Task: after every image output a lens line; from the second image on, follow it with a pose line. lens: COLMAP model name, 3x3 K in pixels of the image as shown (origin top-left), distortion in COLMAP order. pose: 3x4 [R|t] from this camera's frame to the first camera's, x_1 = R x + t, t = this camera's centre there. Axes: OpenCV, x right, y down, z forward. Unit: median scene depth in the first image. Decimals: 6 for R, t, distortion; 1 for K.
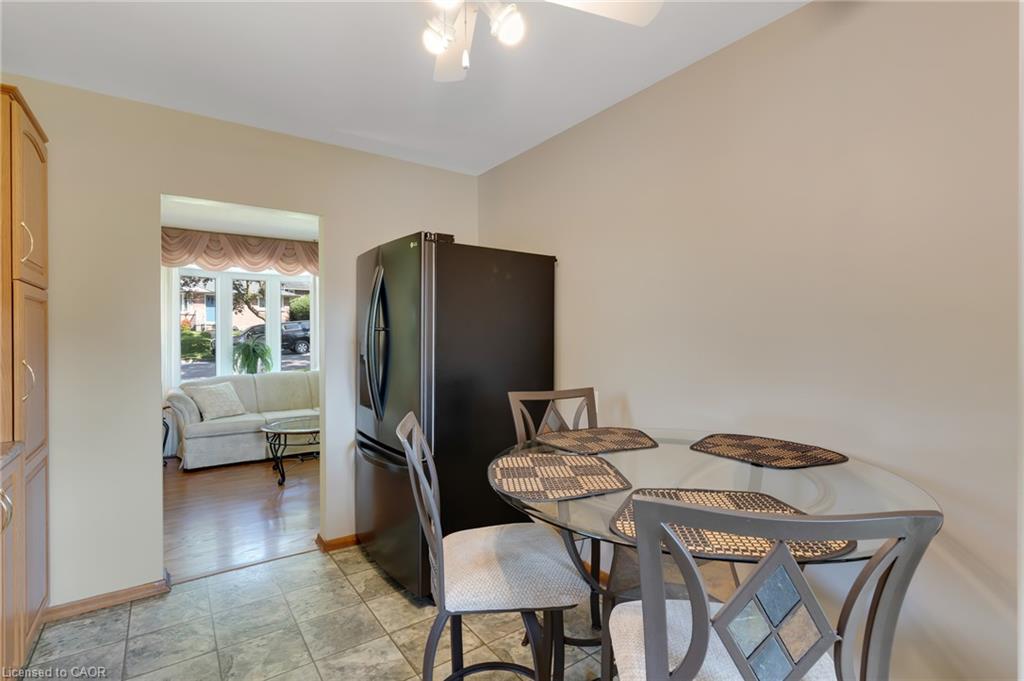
lens RADIAL K [[486.7, 0, 511.9], [0, 486.7, 336.2], [0, 0, 1]] dist [0.002886, 0.000560]
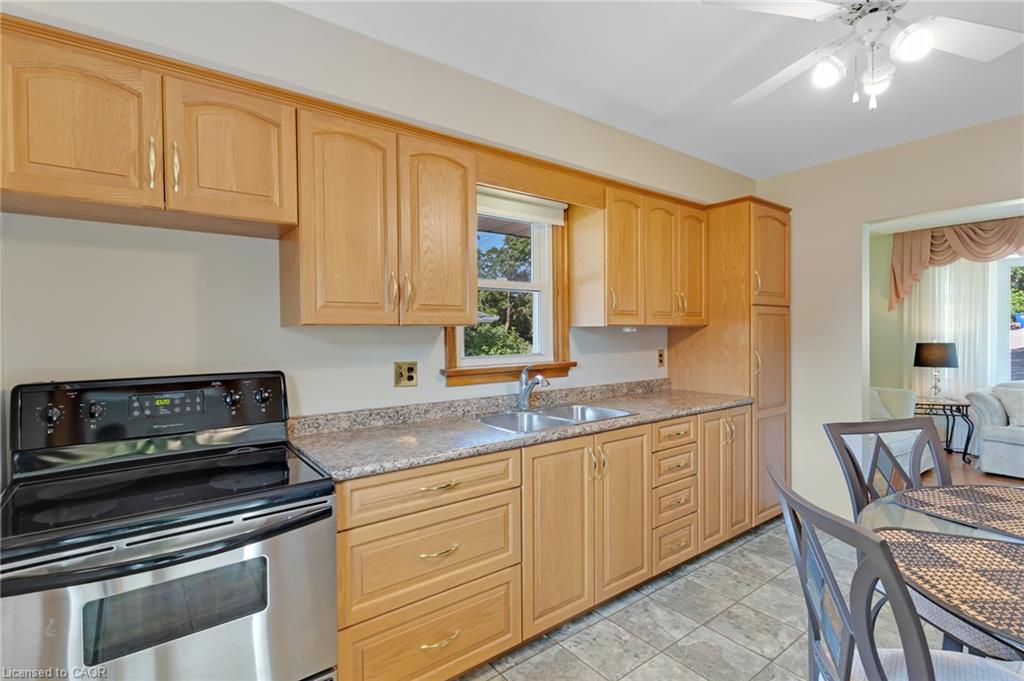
lens RADIAL K [[486.7, 0, 511.8], [0, 486.7, 340.2], [0, 0, 1]] dist [0.002886, 0.000560]
pose [[0.027400, 0.014996, -0.999512, 0.263881], [0.006164, 0.999866, 0.015170, -0.007743], [0.999606, -0.006577, 0.027304, 0.036764]]
